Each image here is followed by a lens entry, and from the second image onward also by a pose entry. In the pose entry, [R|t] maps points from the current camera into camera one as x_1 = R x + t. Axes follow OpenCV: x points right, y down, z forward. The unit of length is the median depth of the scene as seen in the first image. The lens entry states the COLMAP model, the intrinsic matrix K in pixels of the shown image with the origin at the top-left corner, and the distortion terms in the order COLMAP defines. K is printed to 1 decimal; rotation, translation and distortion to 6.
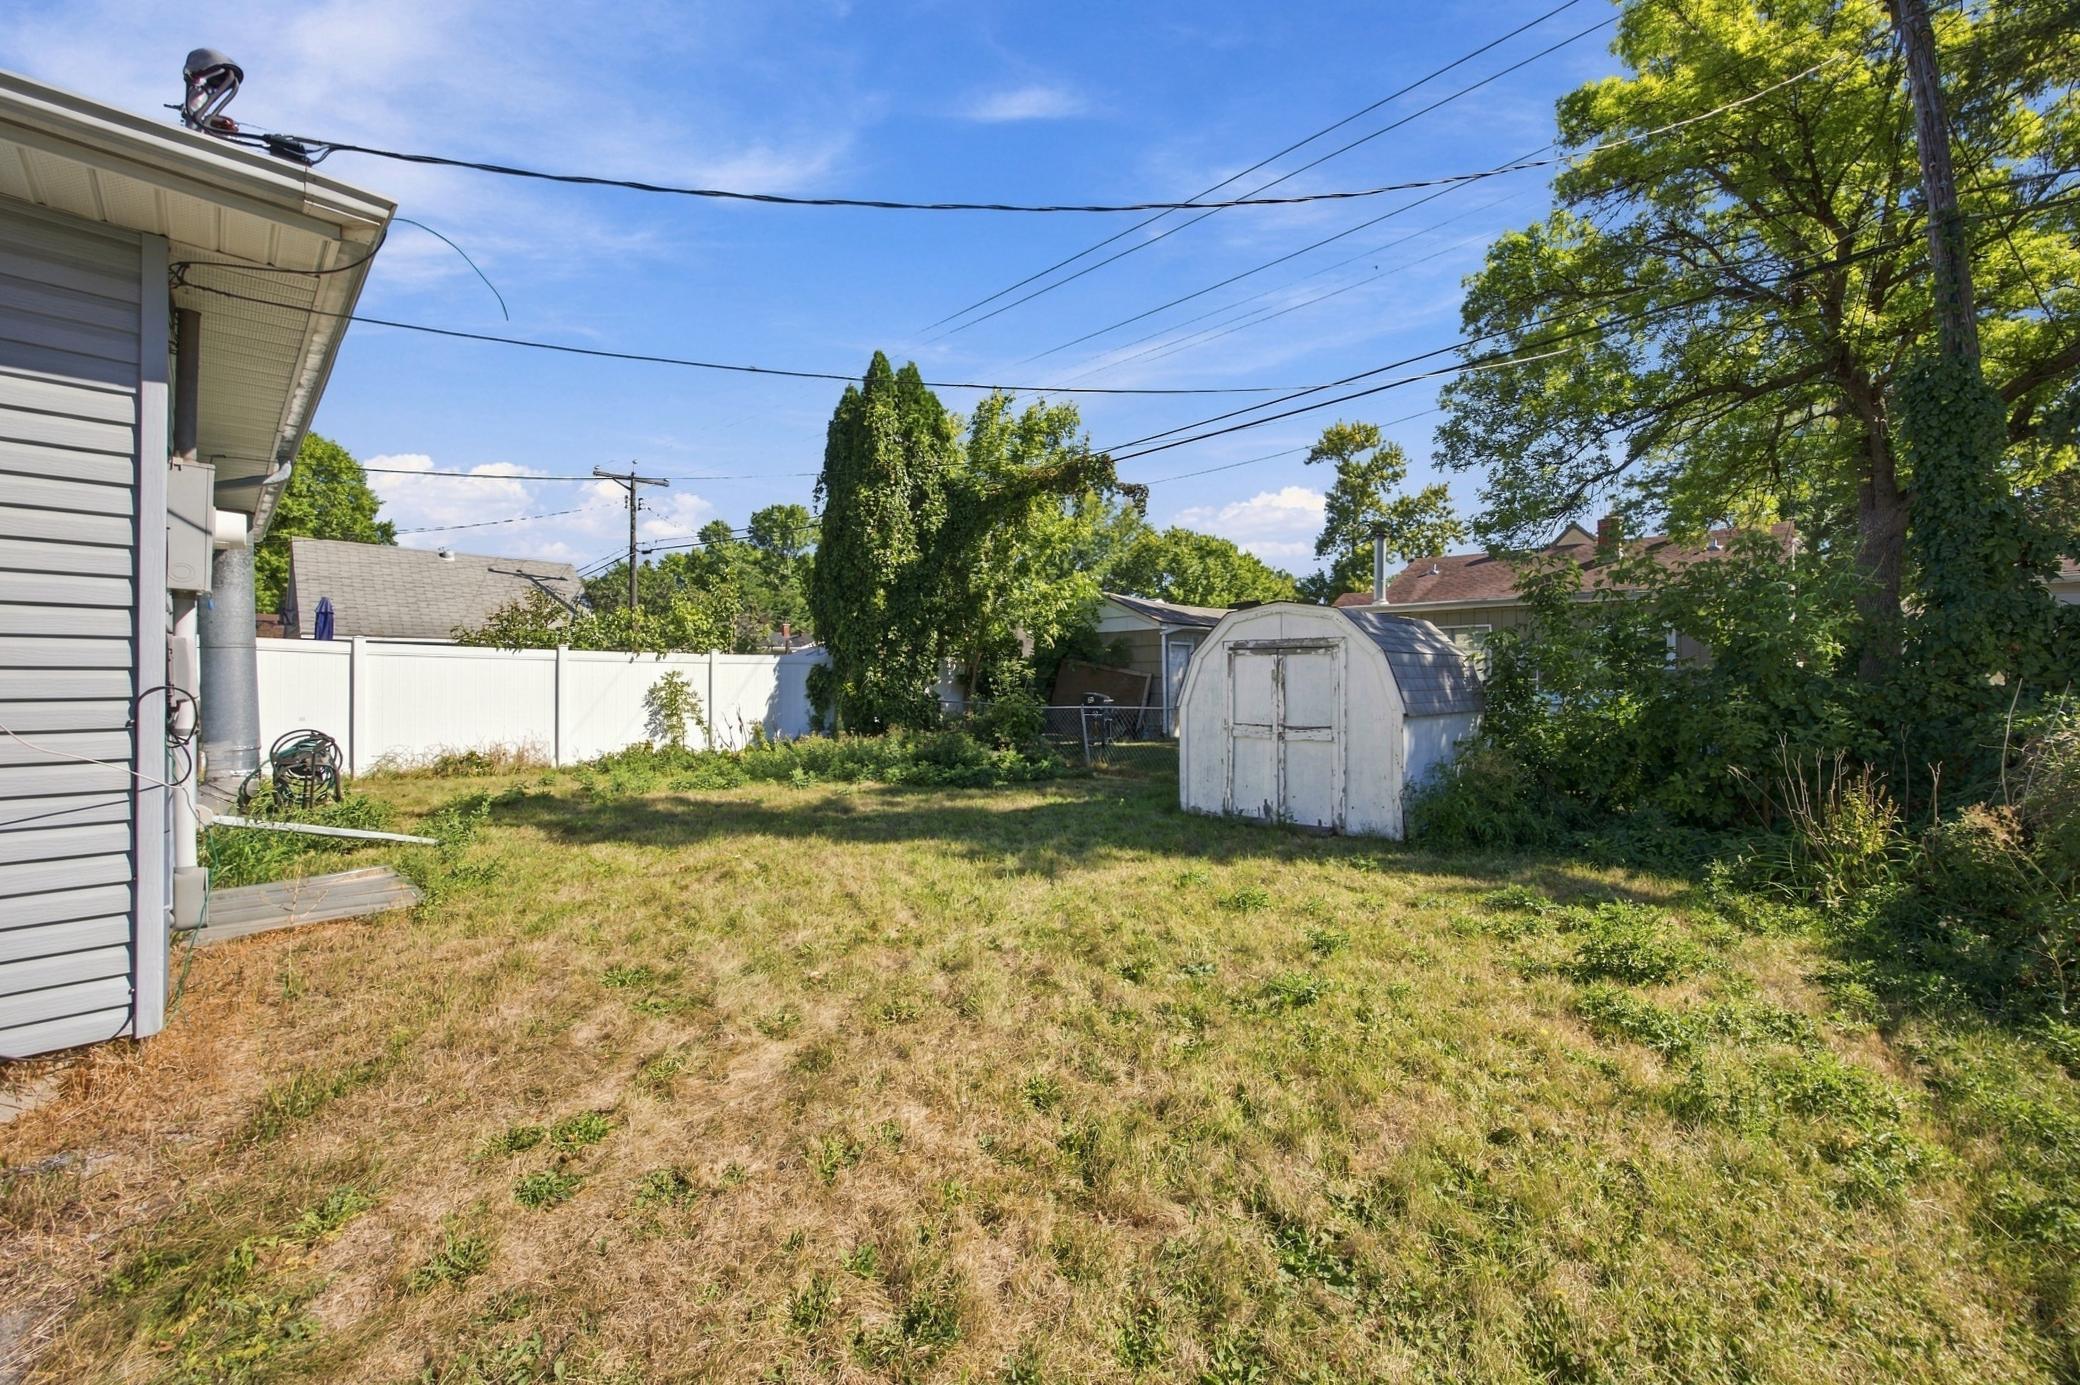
lens RADIAL K [[815.3, 0, 1040.0], [0, 815.3, 692.5], [0, 0, 1]] dist [-0.011373, 0.000081]
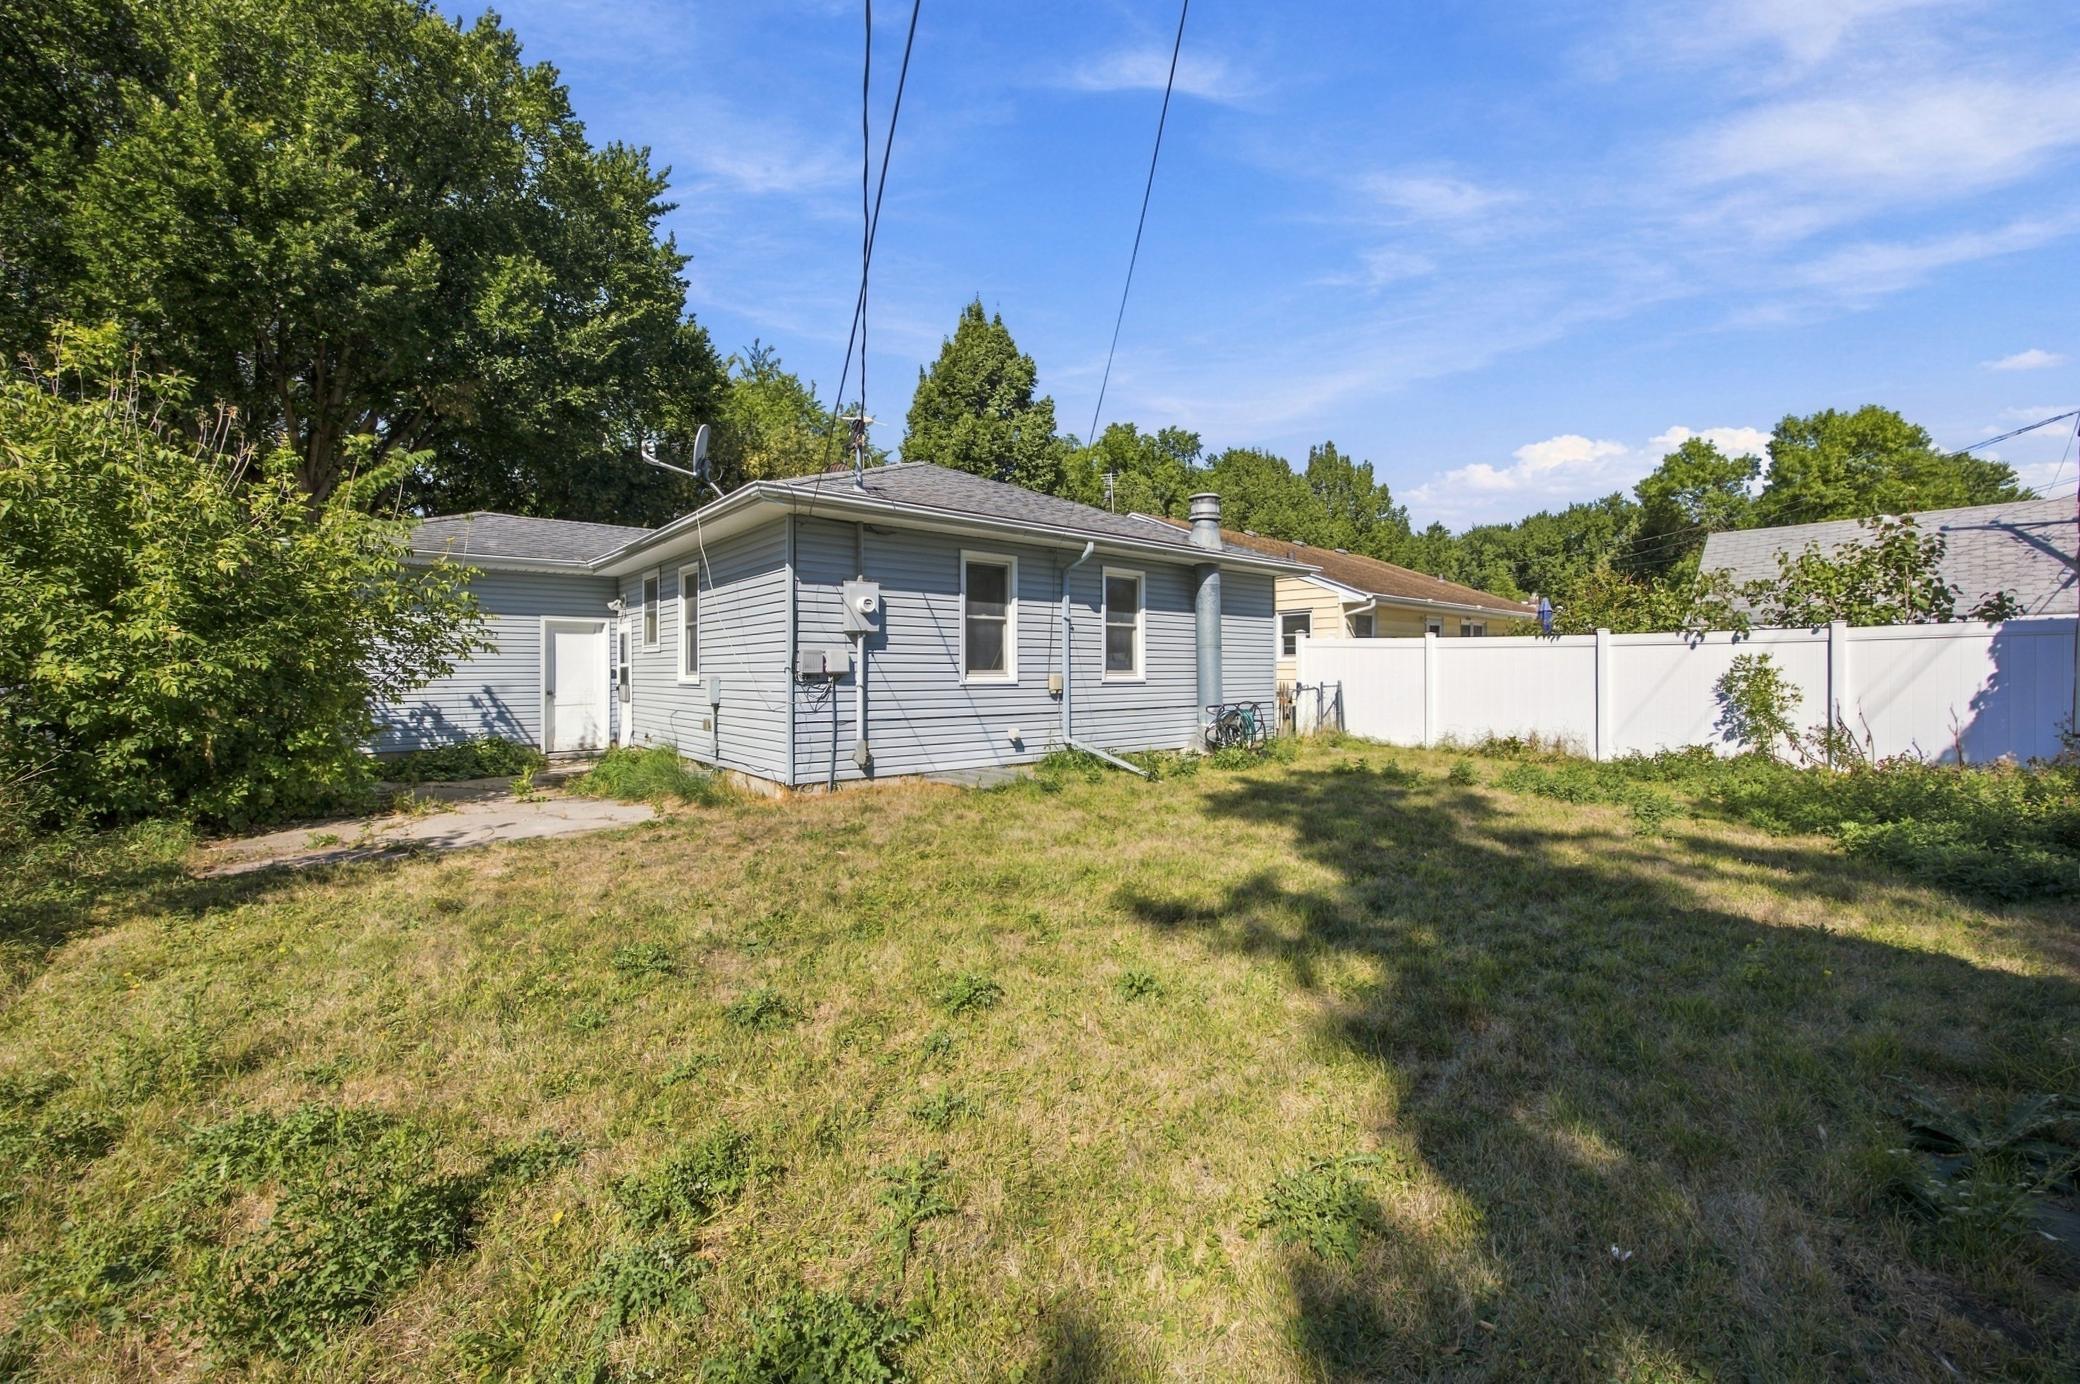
lens RADIAL K [[815.3, 0, 1040.0], [0, 815.3, 692.0], [0, 0, 1]] dist [-0.011373, 0.000081]
pose [[-0.108835, 0.018462, -0.993888, 0.356657], [-0.011625, 0.999736, 0.019844, 0.000951], [0.993992, 0.013713, -0.108592, 0.434635]]
